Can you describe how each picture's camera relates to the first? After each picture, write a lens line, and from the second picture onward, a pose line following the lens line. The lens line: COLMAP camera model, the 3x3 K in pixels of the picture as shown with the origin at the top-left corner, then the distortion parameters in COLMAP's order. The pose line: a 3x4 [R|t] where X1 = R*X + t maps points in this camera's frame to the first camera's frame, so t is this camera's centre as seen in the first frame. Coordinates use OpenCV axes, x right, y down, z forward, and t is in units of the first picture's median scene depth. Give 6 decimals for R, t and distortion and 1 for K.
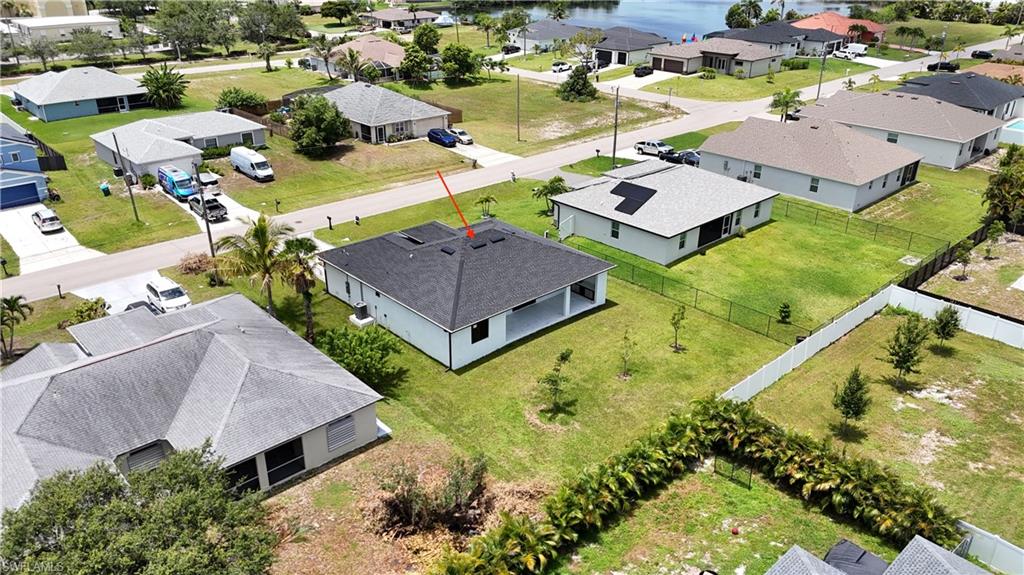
lens RADIAL K [[752.0, 0, 510.8], [0, 752.0, 288.3], [0, 0, 1]] dist [0.098240, -0.129842]
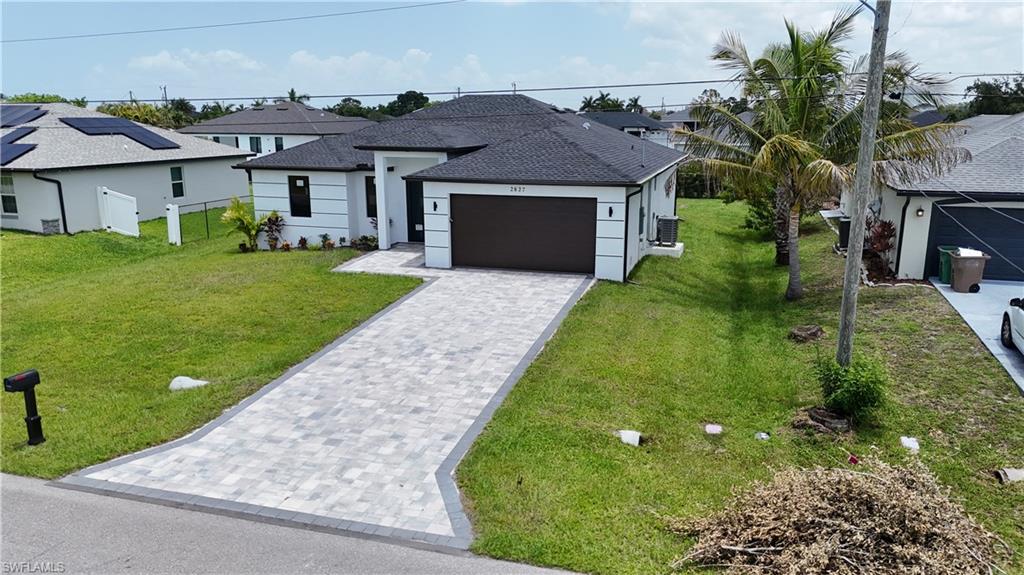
lens RADIAL K [[754.4, 0, 511.1], [0, 754.4, 288.8], [0, 0, 1]] dist [0.067745, -0.068907]
pose [[-0.501937, -0.197110, 0.842144, -0.442448], [0.363941, 0.835153, 0.412391, -0.143304], [-0.784606, 0.513485, -0.347458, 0.966953]]
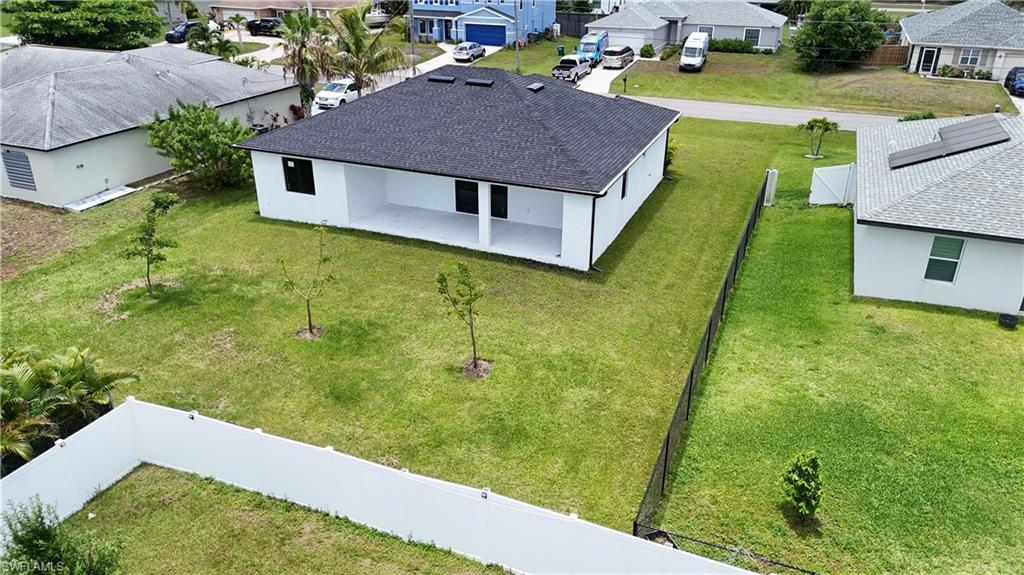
lens RADIAL K [[754.4, 0, 511.1], [0, 754.4, 288.8], [0, 0, 1]] dist [0.067745, -0.068907]
pose [[0.423844, 0.380396, -0.821982, 0.404235], [-0.386924, 0.896597, 0.215415, -0.043828], [0.818930, 0.226742, 0.527202, 0.565494]]
